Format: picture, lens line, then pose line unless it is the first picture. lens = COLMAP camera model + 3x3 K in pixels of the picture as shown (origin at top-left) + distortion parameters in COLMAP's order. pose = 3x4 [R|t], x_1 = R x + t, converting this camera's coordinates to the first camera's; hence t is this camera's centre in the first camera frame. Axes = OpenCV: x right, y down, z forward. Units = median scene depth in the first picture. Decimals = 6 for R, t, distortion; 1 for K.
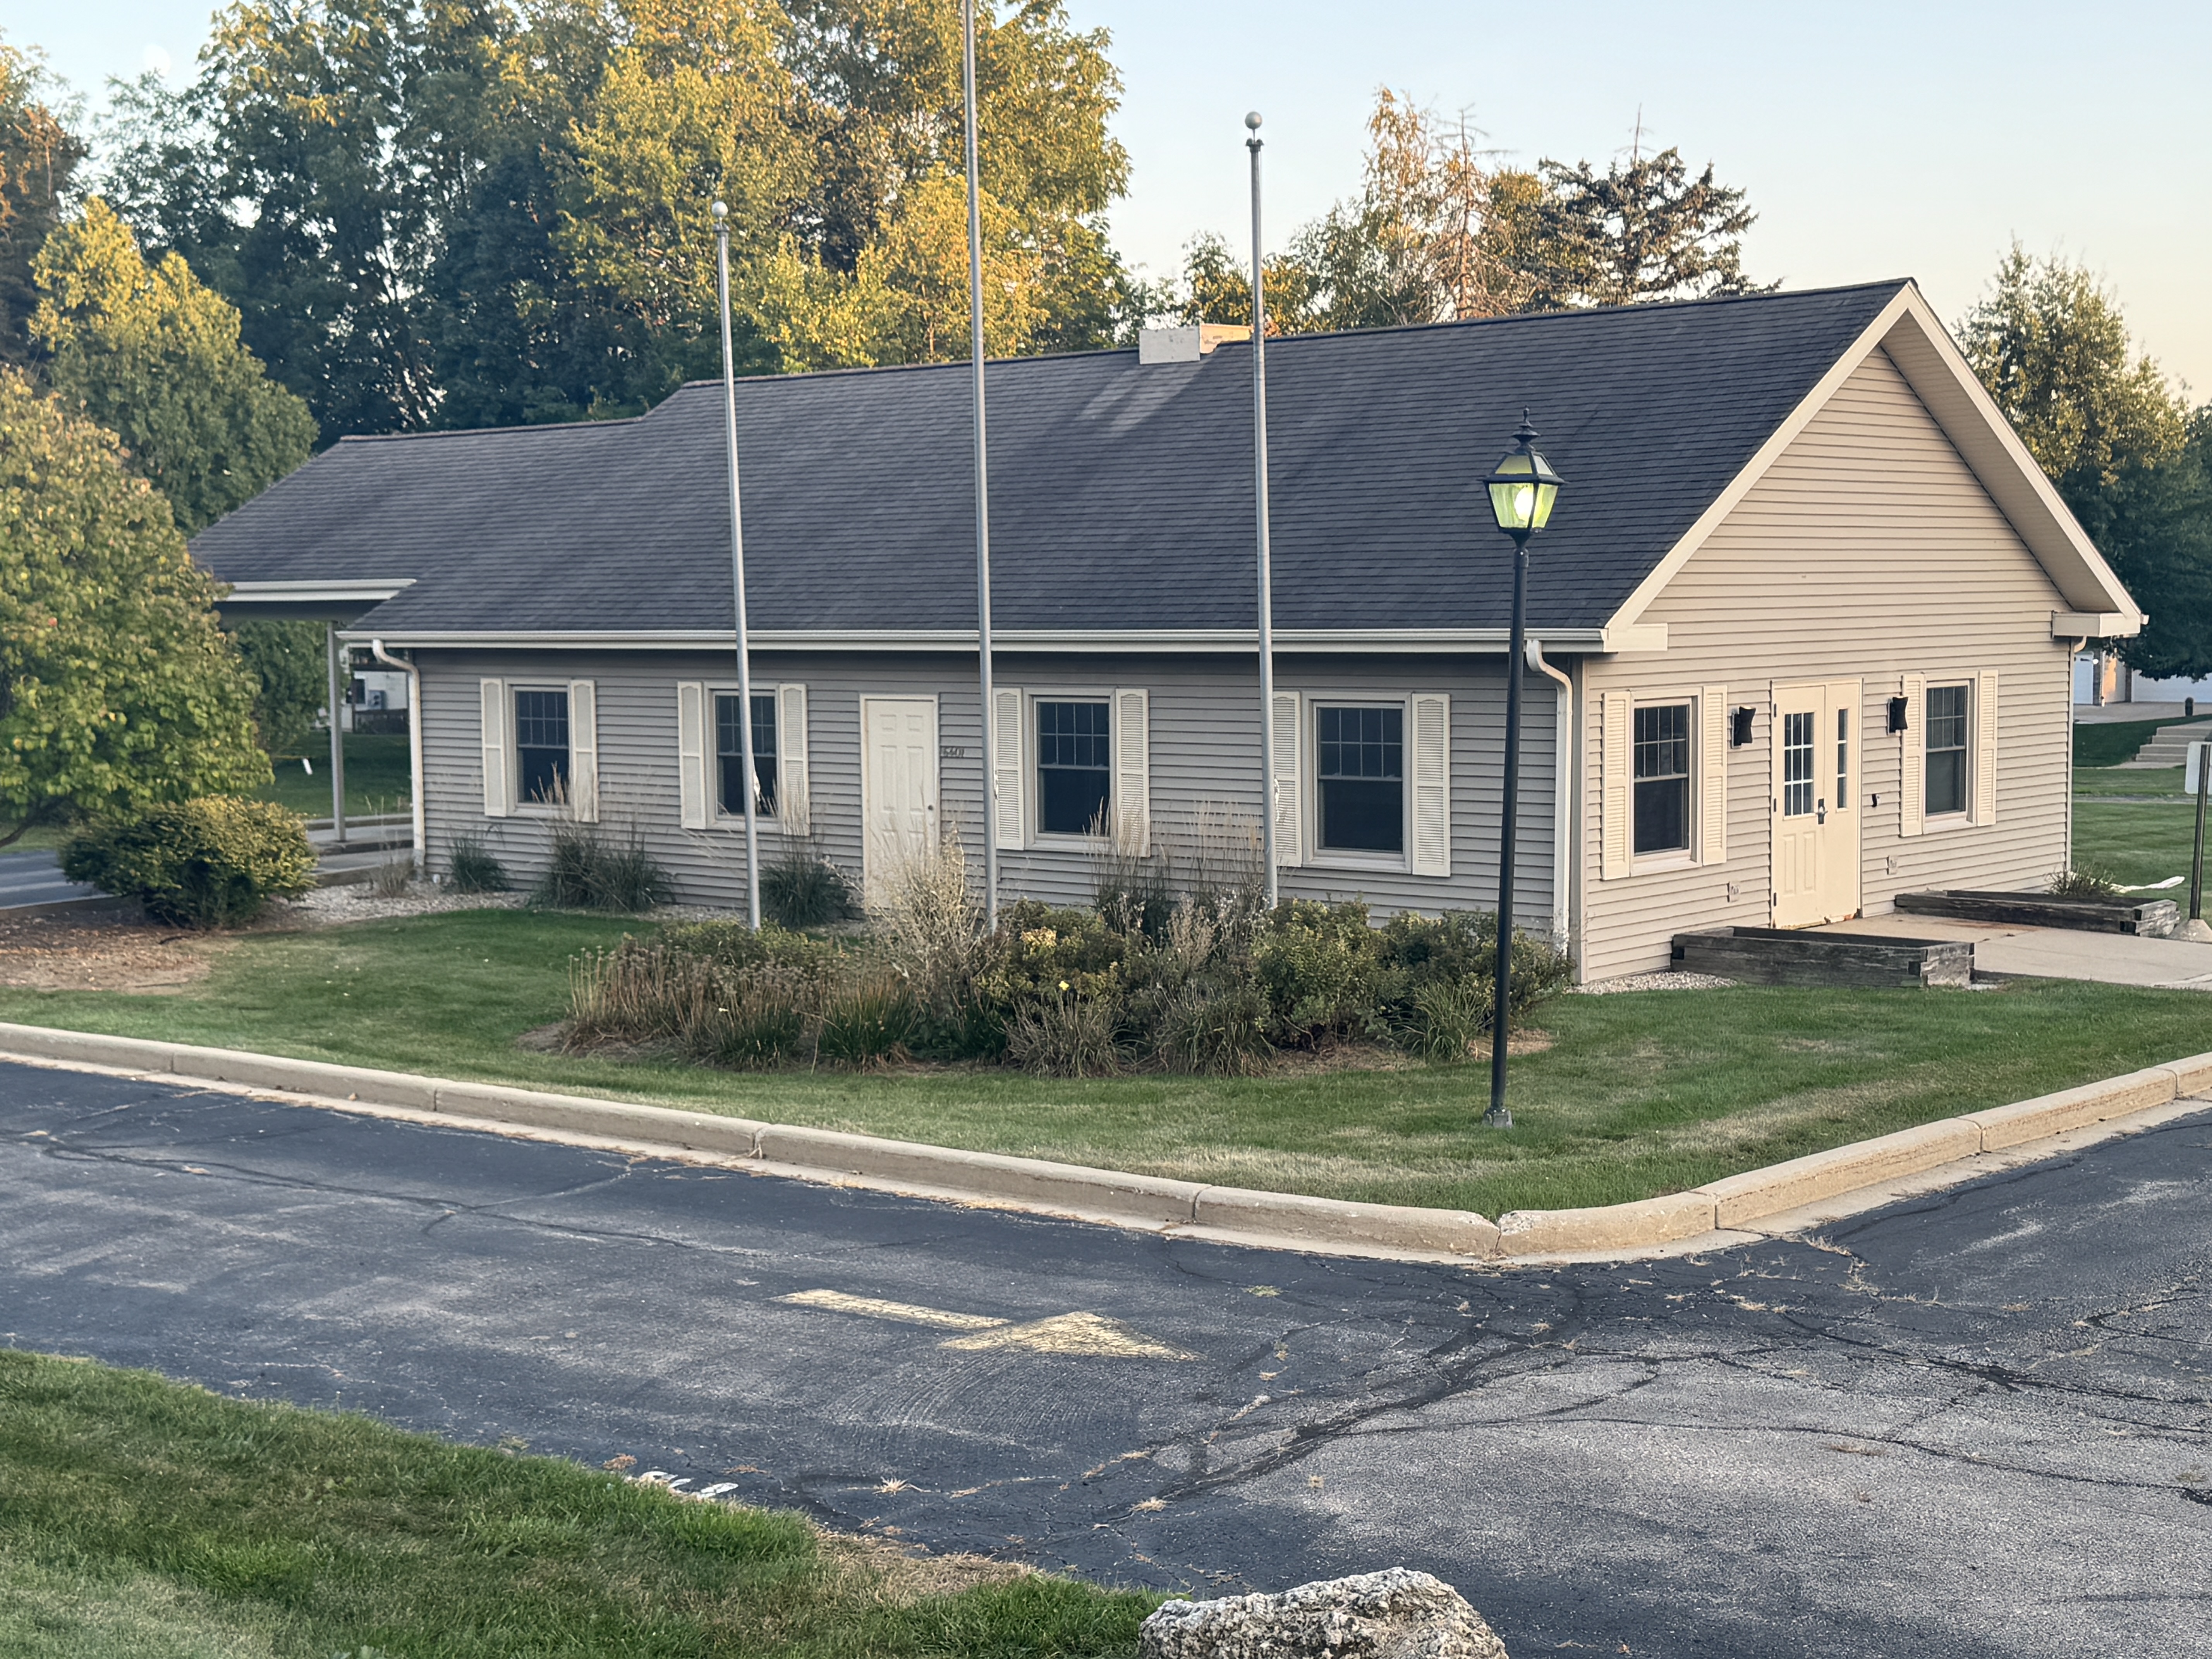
lens RADIAL K [[2998.7, 0, 1096.0], [0, 2998.7, 792.1], [0, 0, 1]] dist [0.088212, 0.000000]
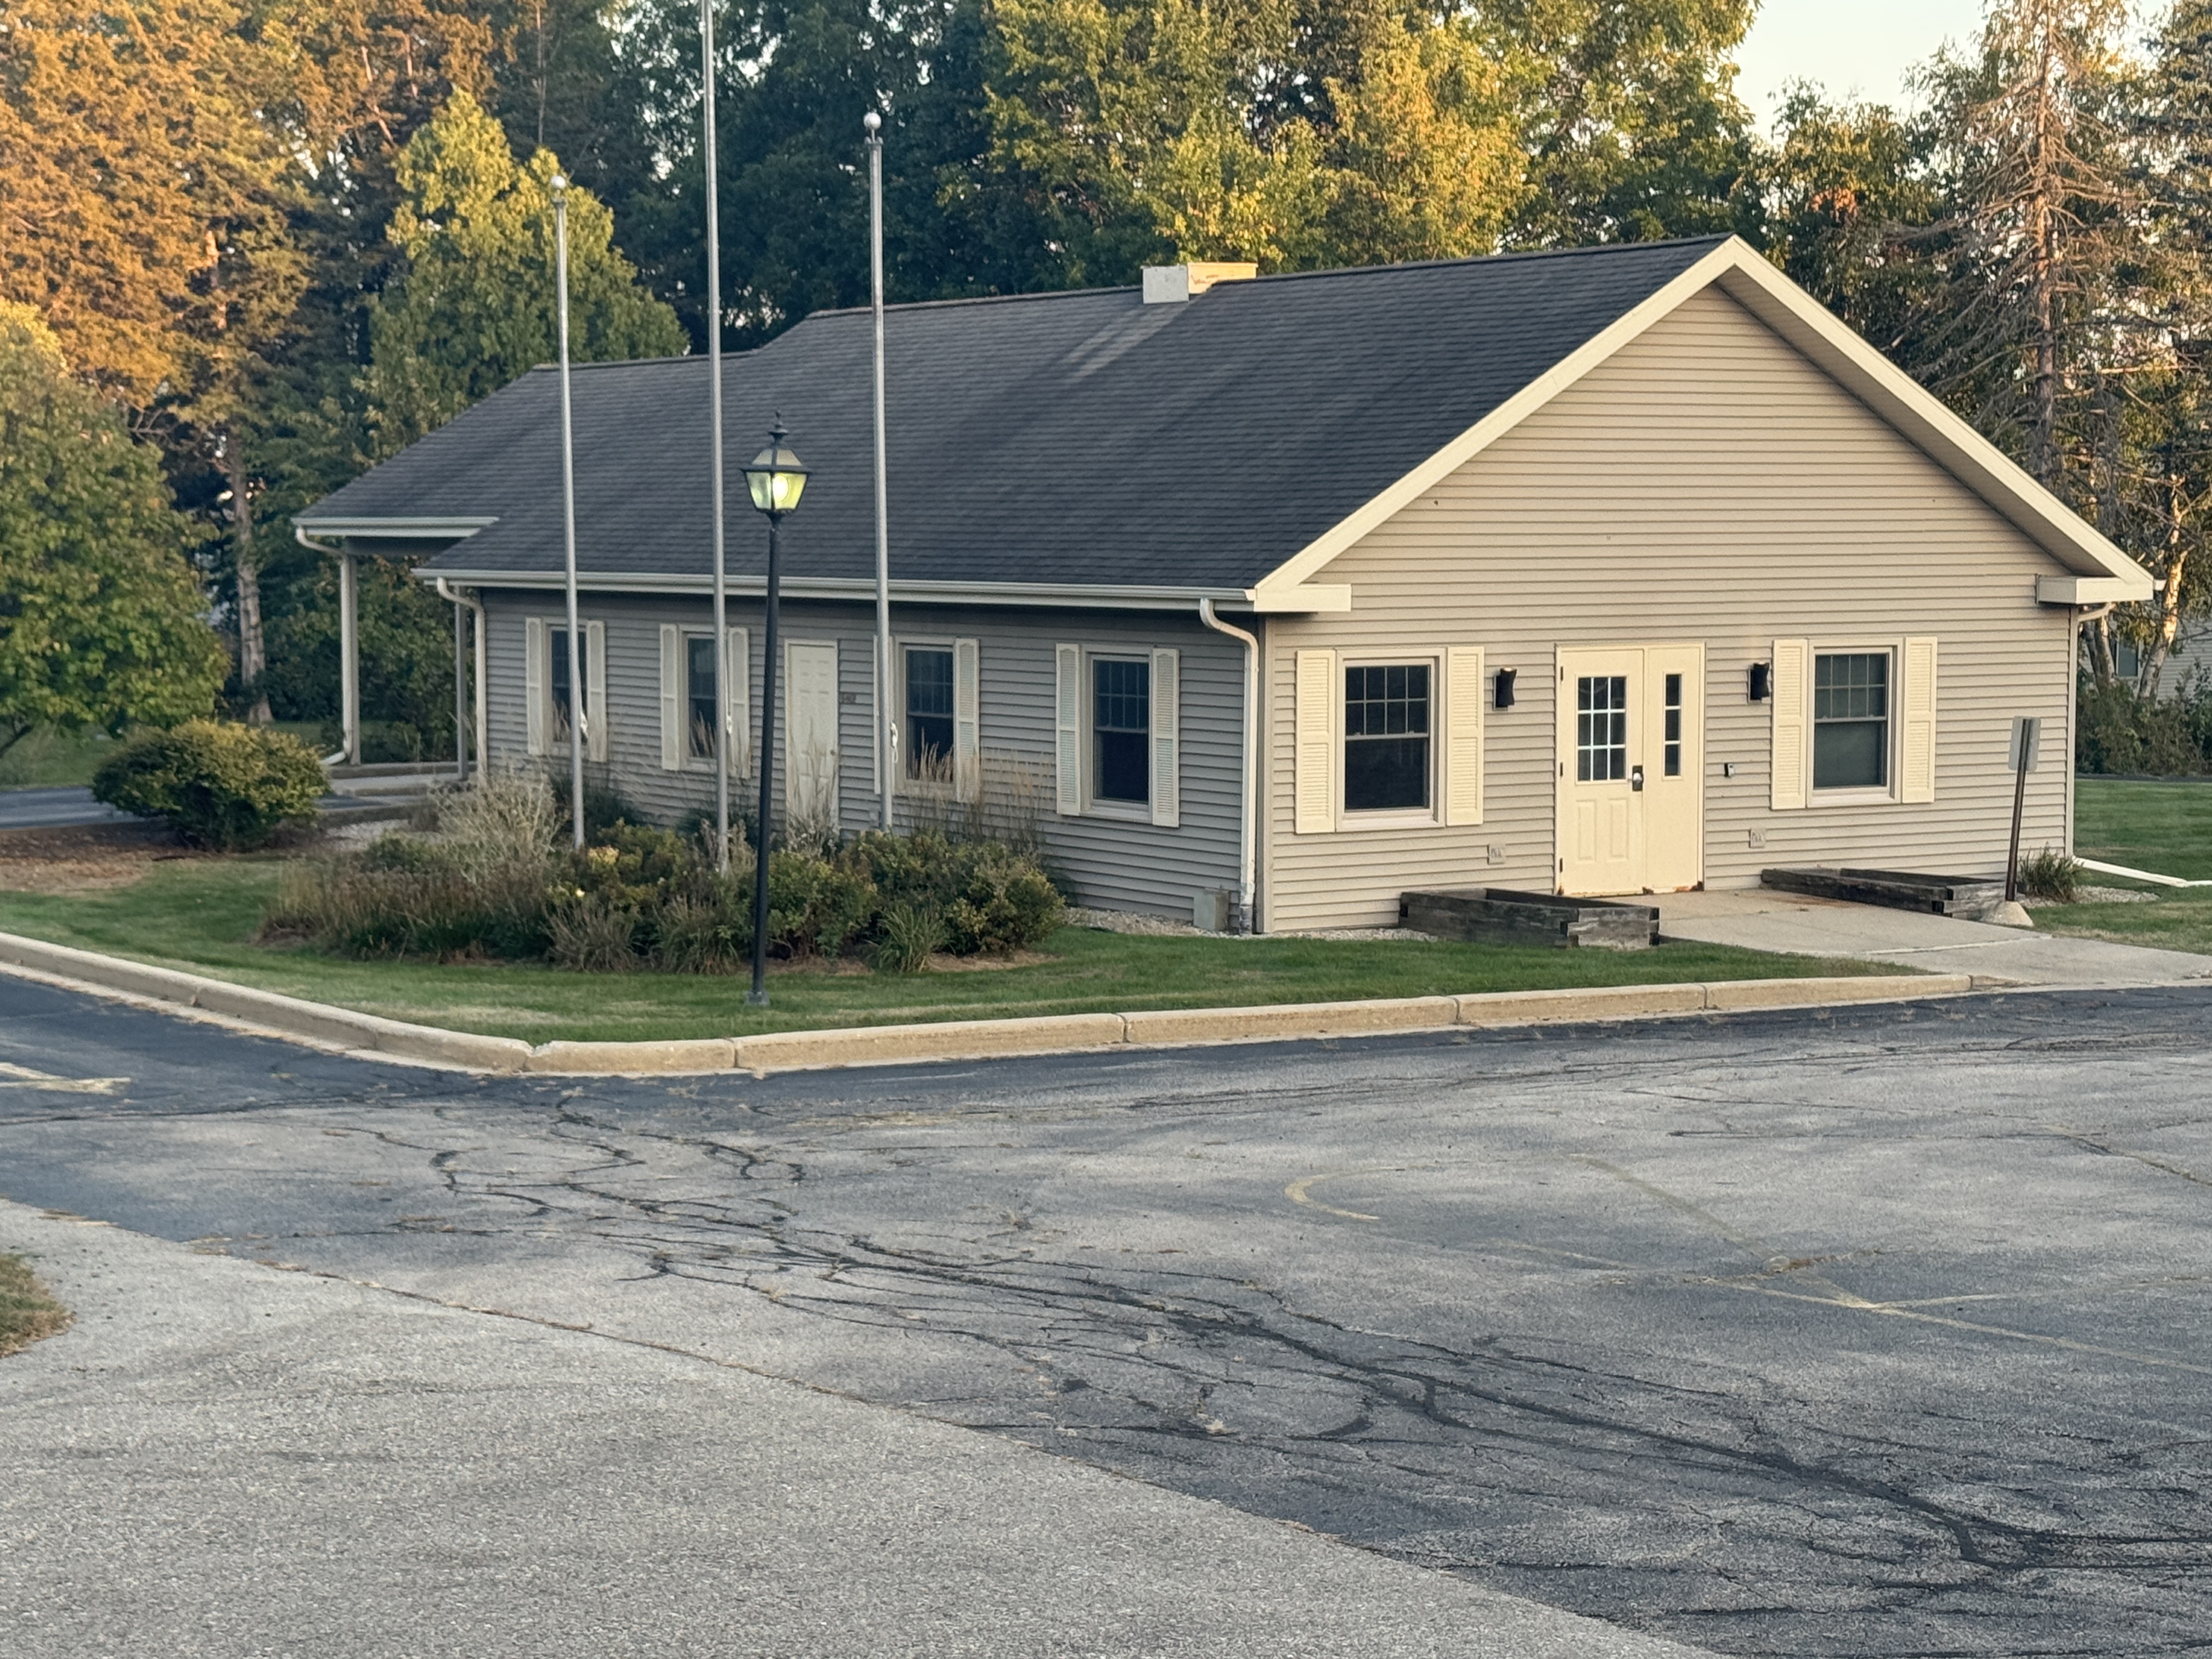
lens RADIAL K [[4202.6, 0, 1086.5], [0, 4202.6, 827.4], [0, 0, 1]] dist [0.077777, 0.000000]
pose [[0.956711, 0.031260, -0.289357, 0.466137], [-0.027810, 0.999485, 0.016029, 0.005474], [0.289708, -0.007288, 0.957087, -0.358046]]
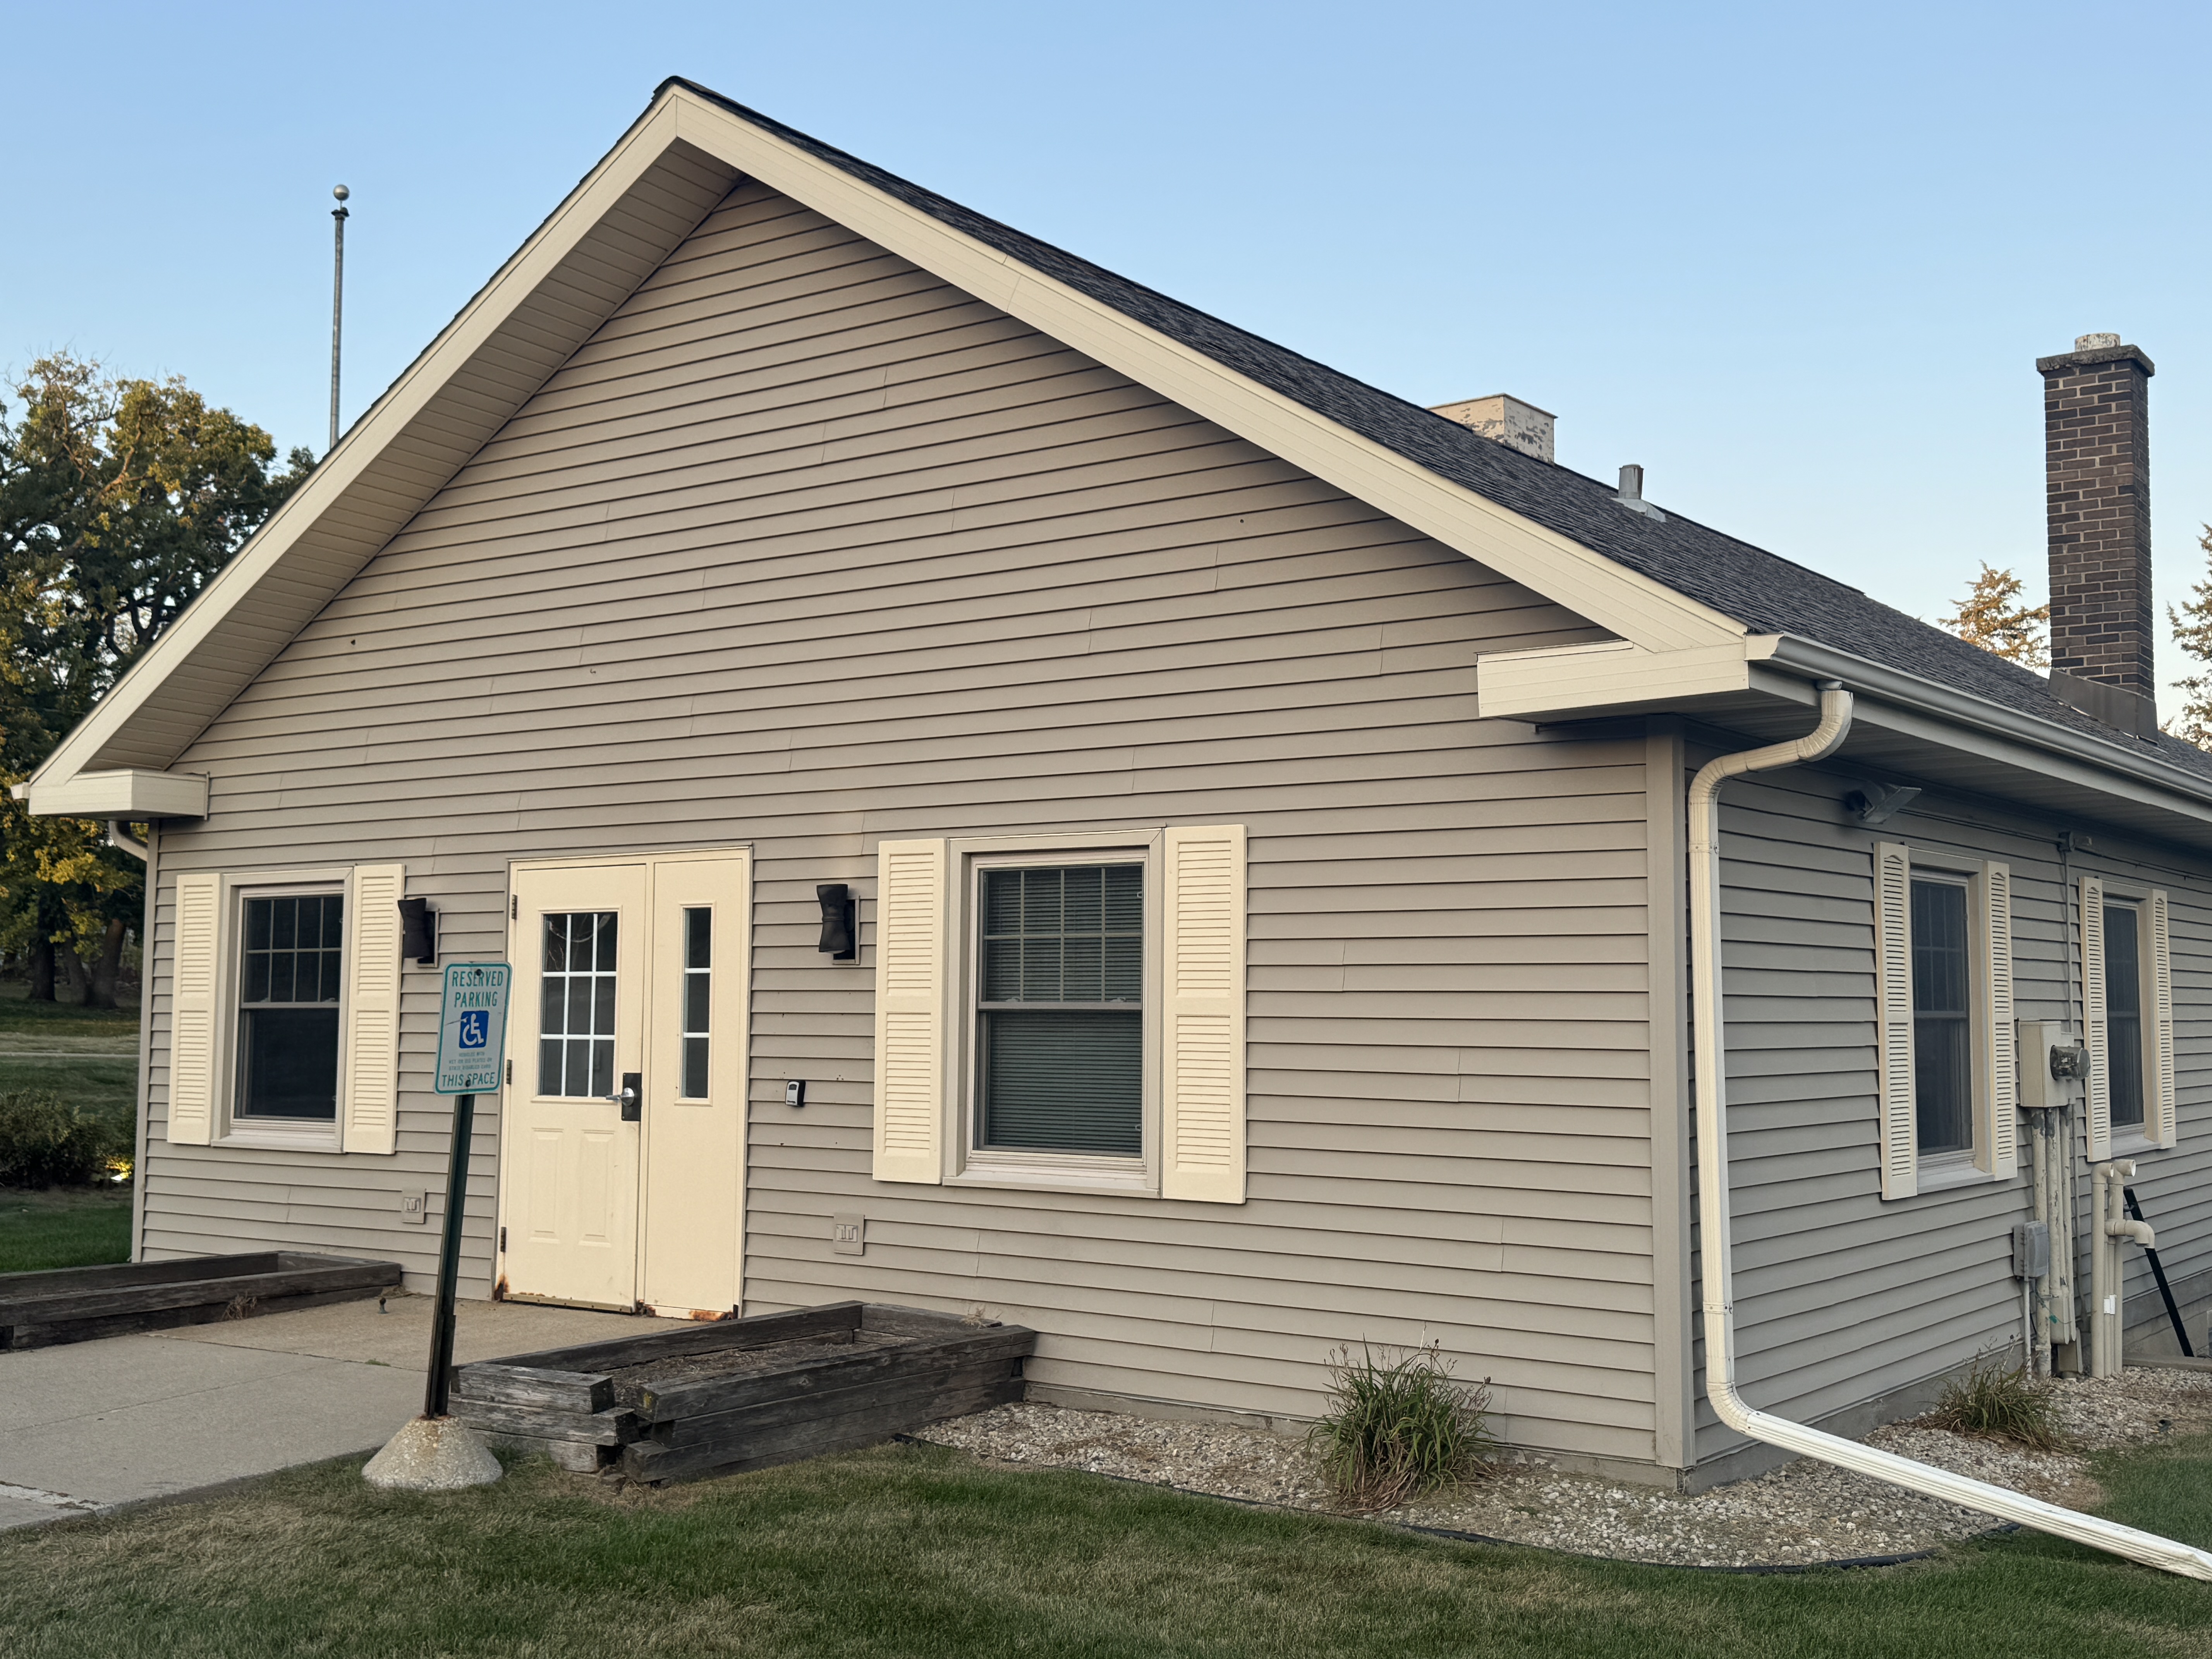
lens RADIAL K [[2359.1, 0, 1090.2], [0, 2359.1, 823.1], [0, 0, 1]] dist [0.061340, 0.000000]
pose [[0.113159, -0.061597, -0.991666, 0.673286], [-0.065303, 0.995457, -0.069284, -0.018366], [0.991429, 0.072599, 0.108622, 1.034087]]
